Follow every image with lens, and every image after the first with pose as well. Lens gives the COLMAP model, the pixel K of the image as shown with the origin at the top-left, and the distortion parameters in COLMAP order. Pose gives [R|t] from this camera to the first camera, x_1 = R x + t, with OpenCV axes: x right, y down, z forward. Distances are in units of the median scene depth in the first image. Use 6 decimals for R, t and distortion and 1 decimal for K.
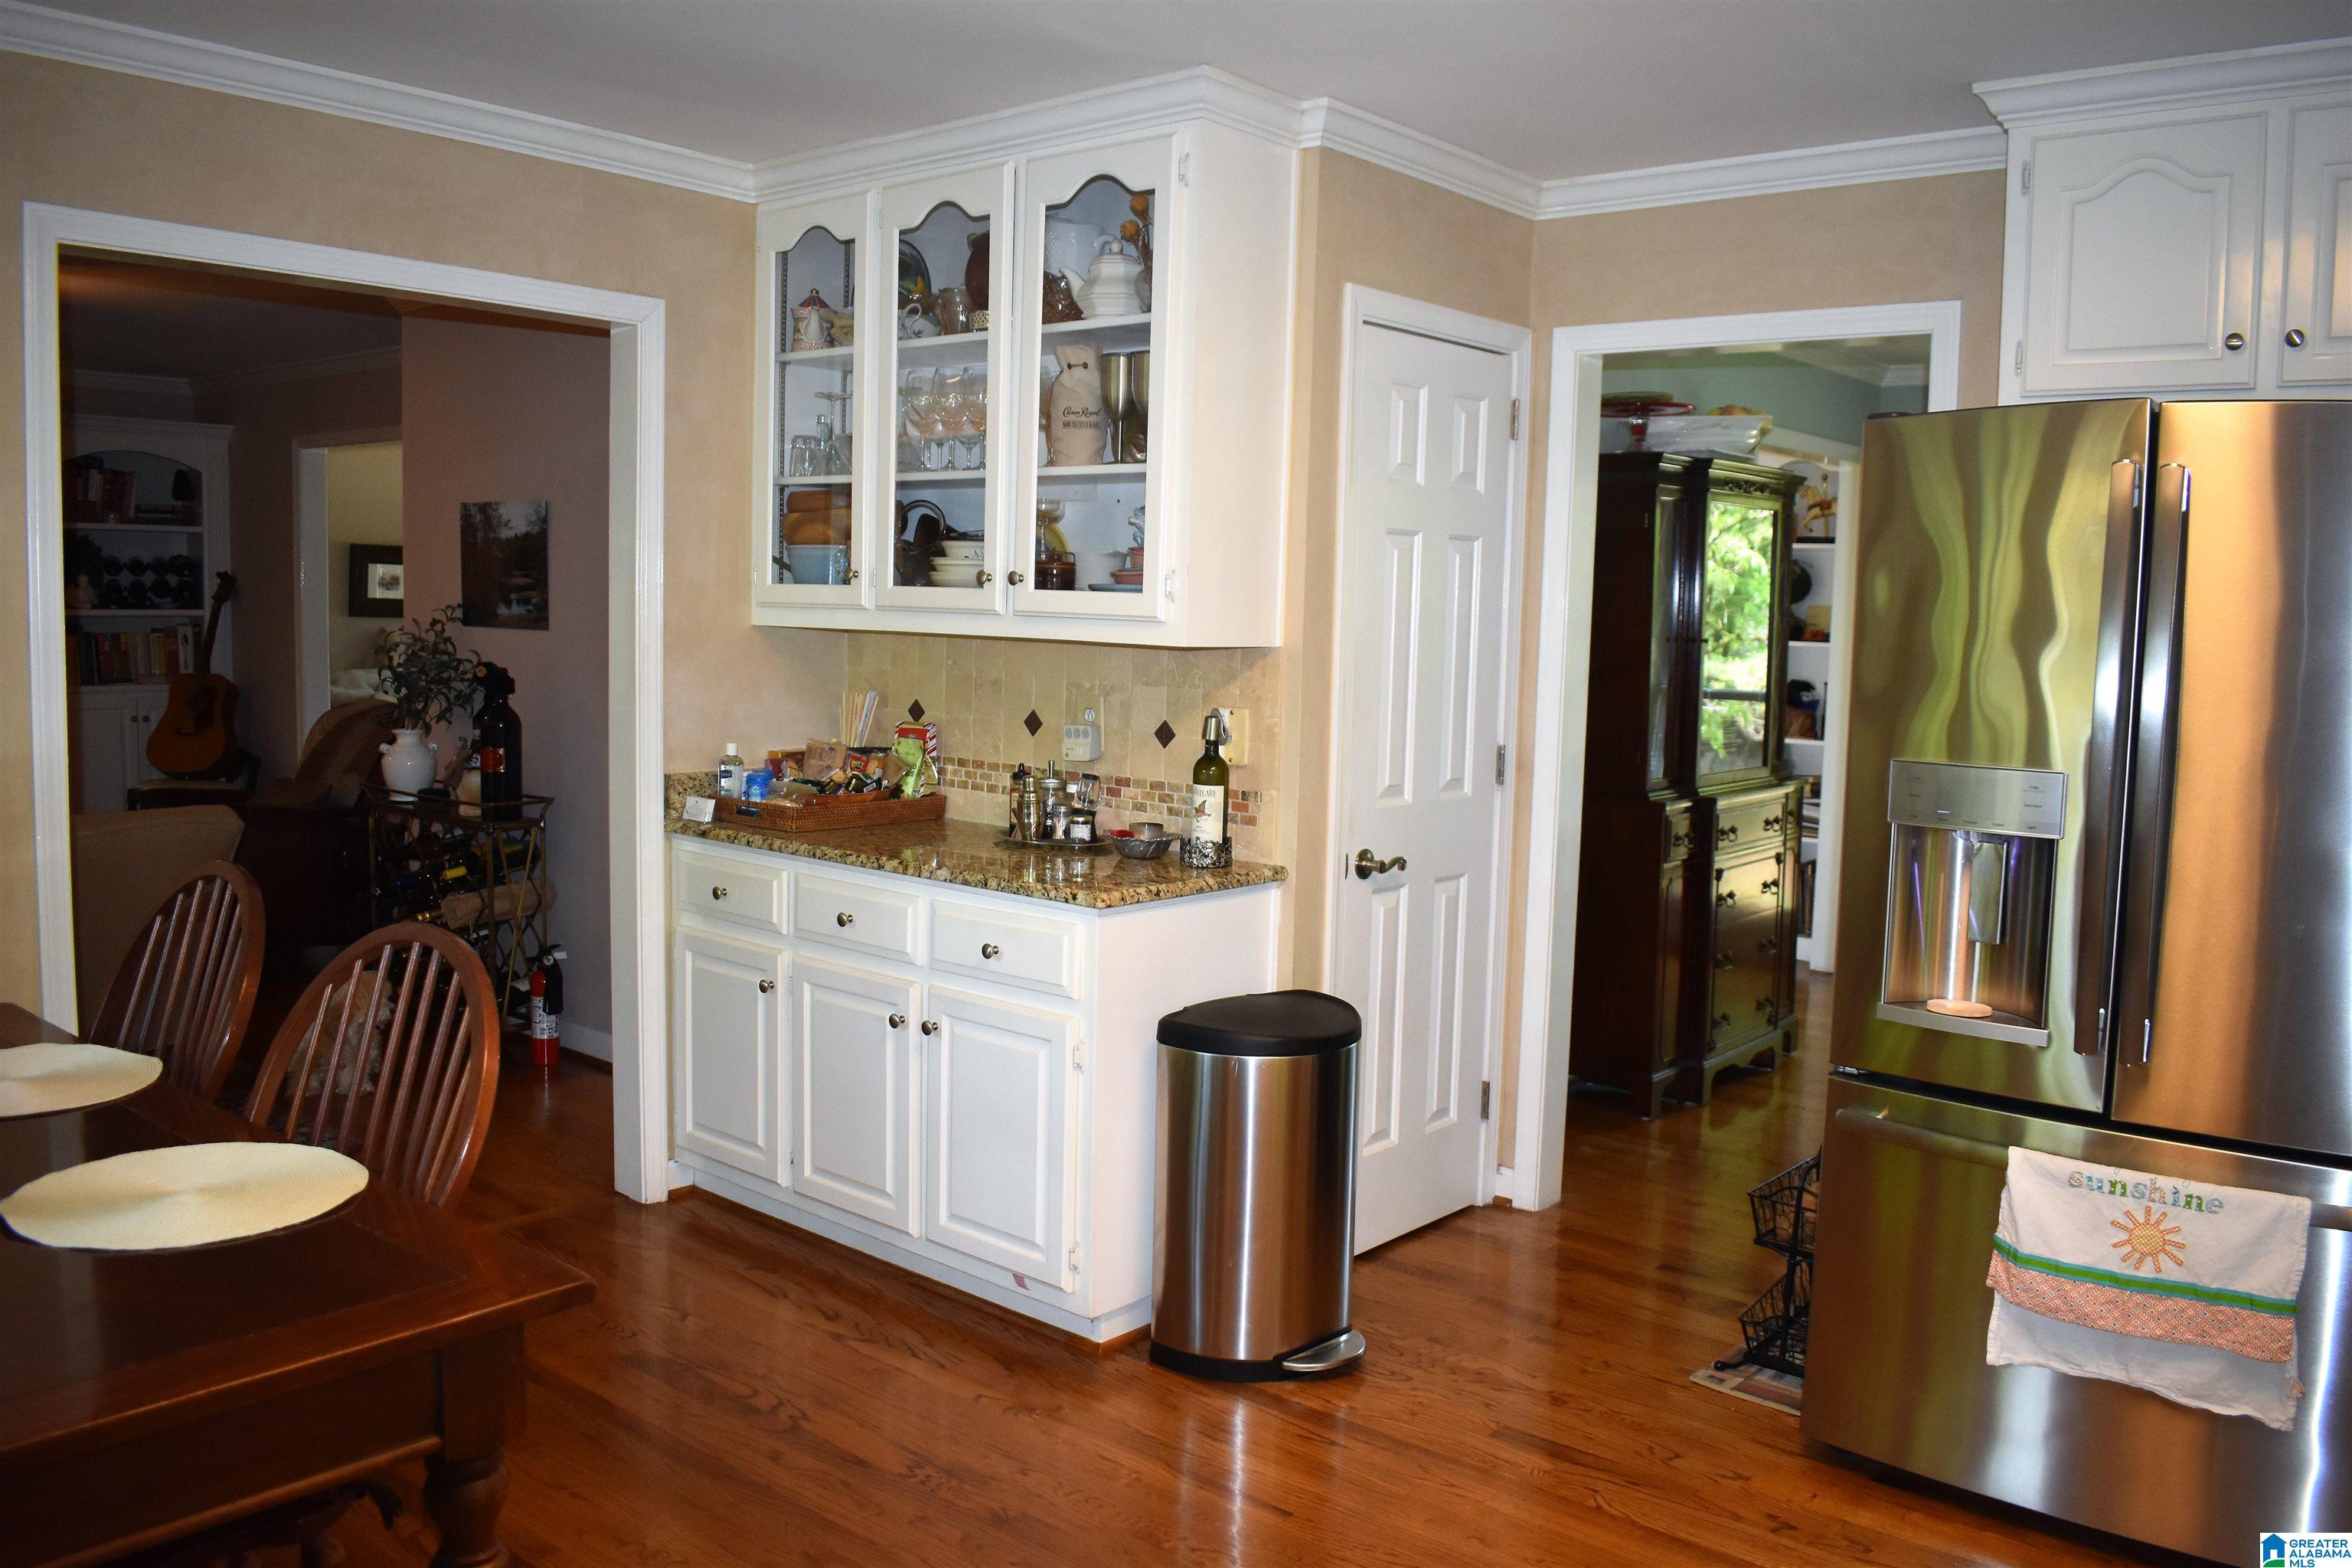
lens RADIAL K [[1841.2, 0, 1176.0], [0, 1841.2, 784.0], [0, 0, 1]] dist [-0.083207, 0.013579]
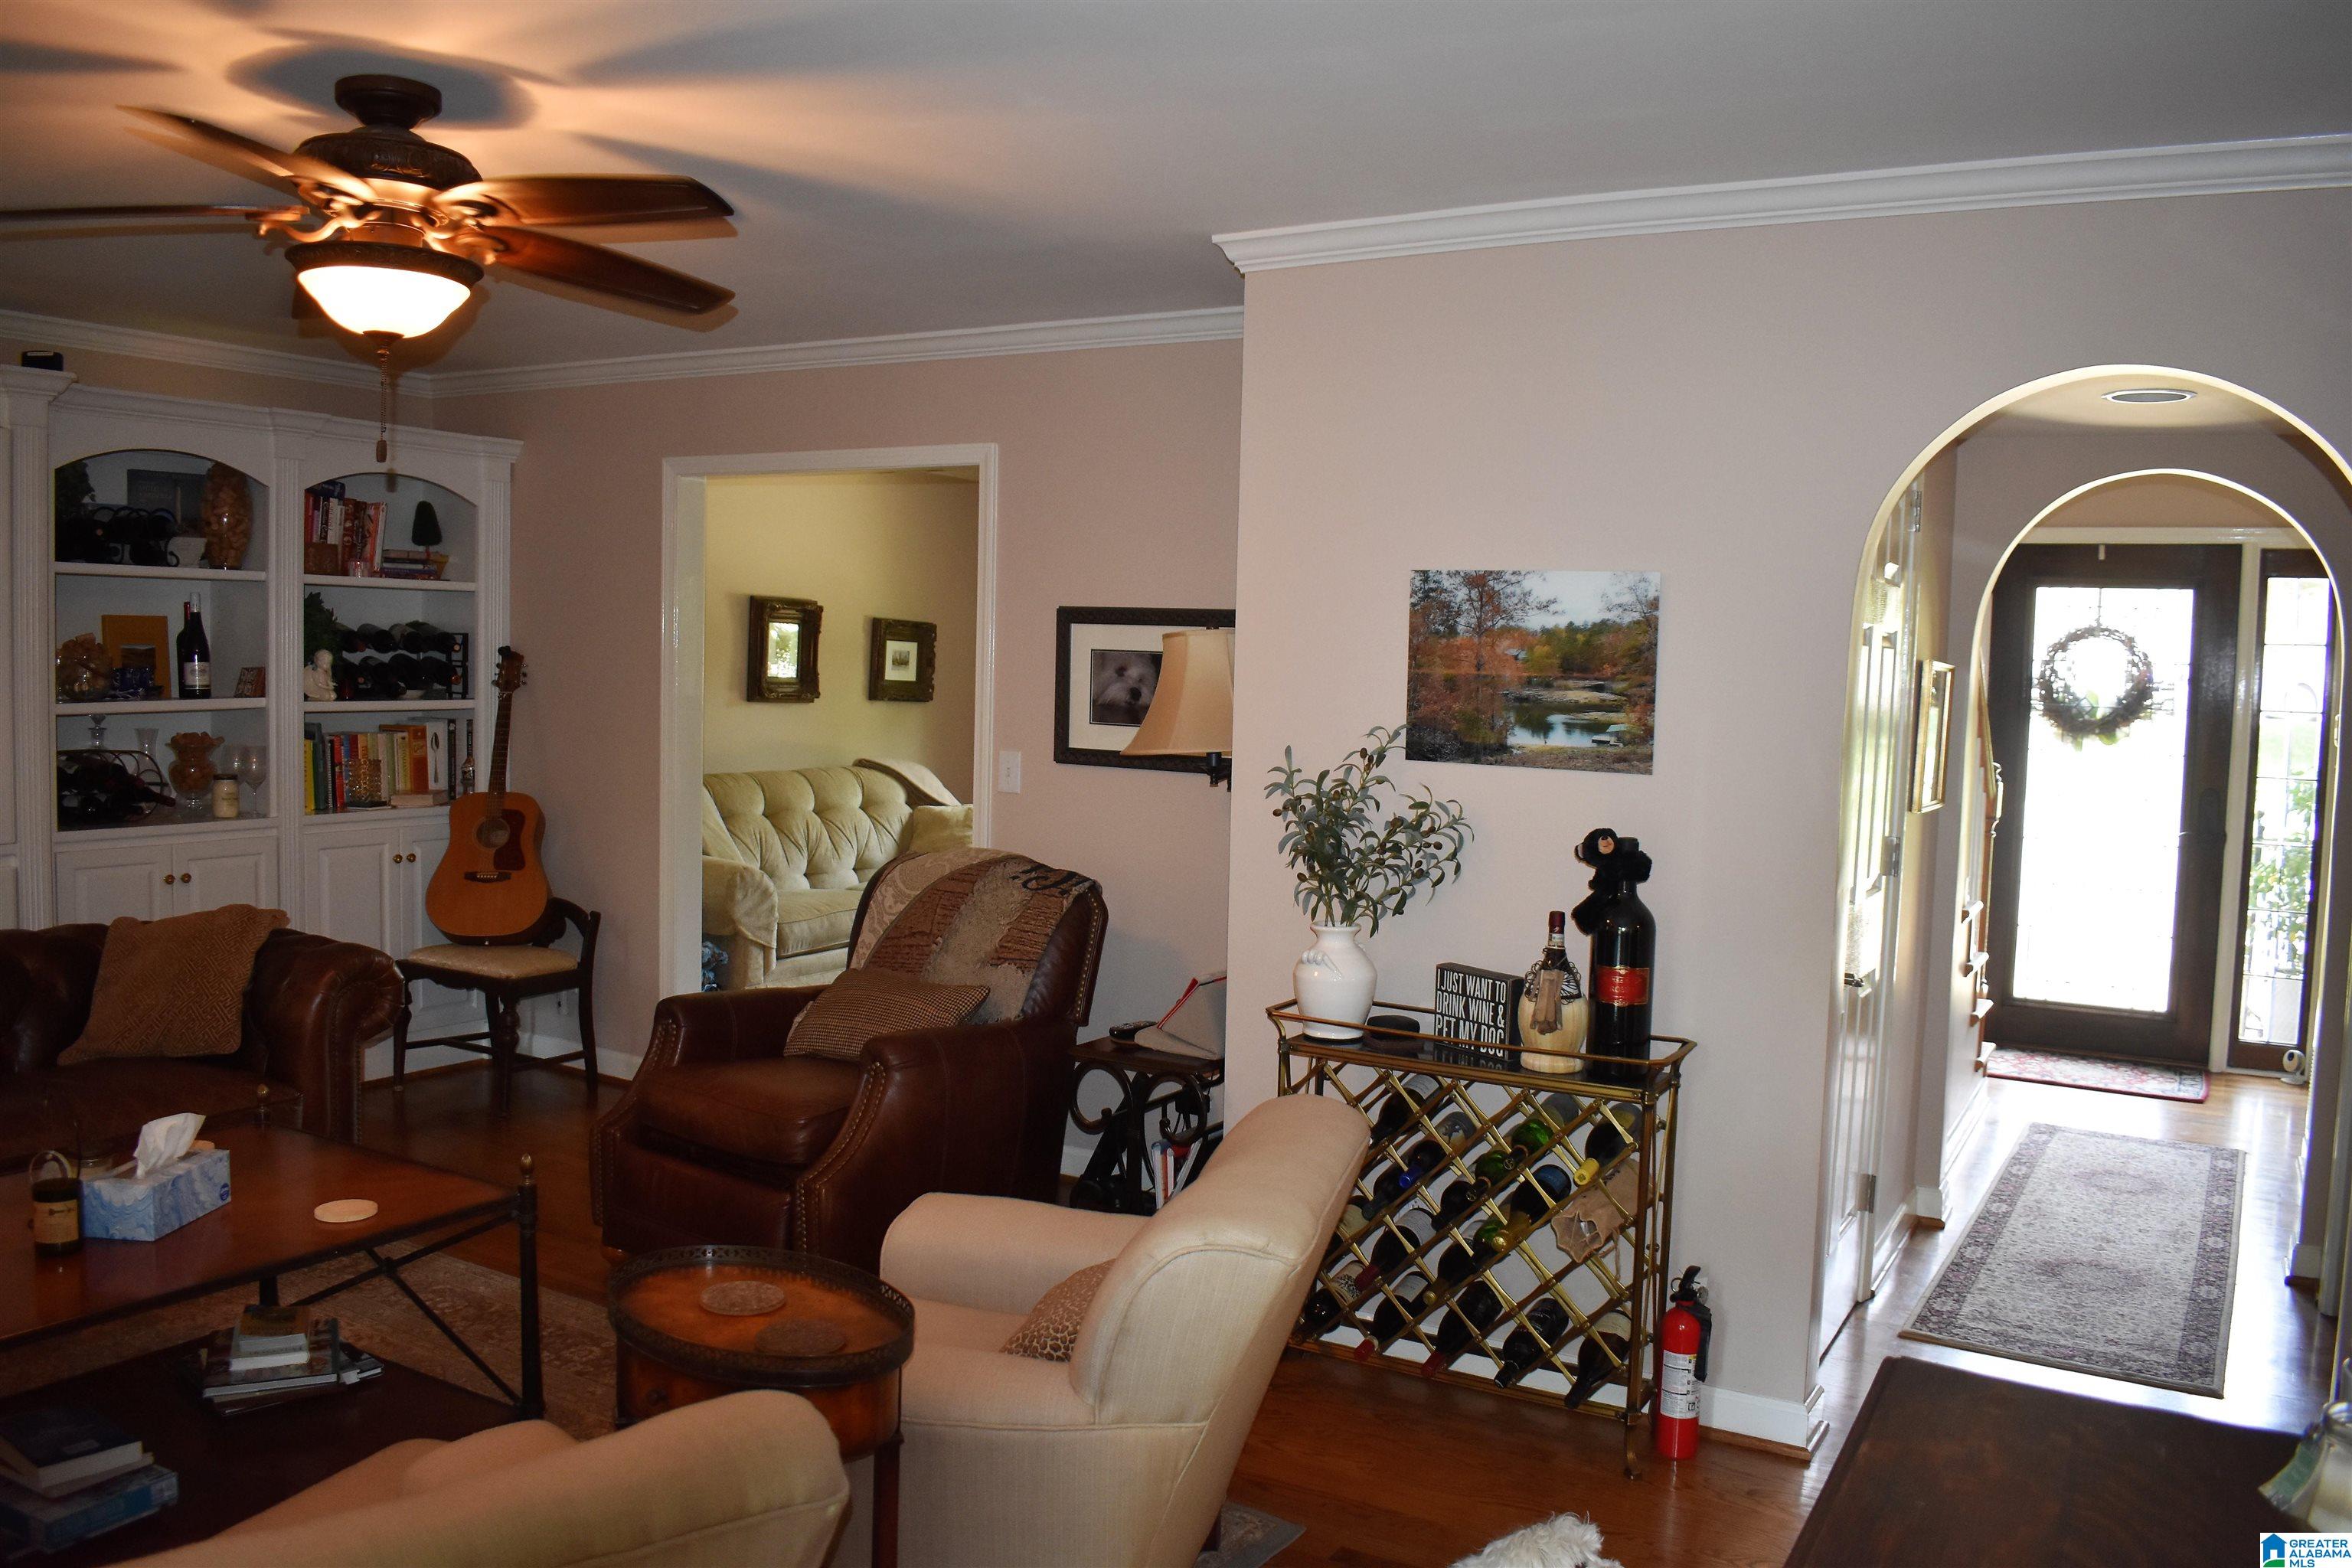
lens RADIAL K [[1841.2, 0, 1176.0], [0, 1841.2, 784.0], [0, 0, 1]] dist [-0.083207, 0.013579]
pose [[0.985703, -0.010777, 0.168145, -0.401572], [0.014818, 0.999630, -0.022797, -0.044805], [-0.167837, 0.024963, 0.985499, 0.256406]]
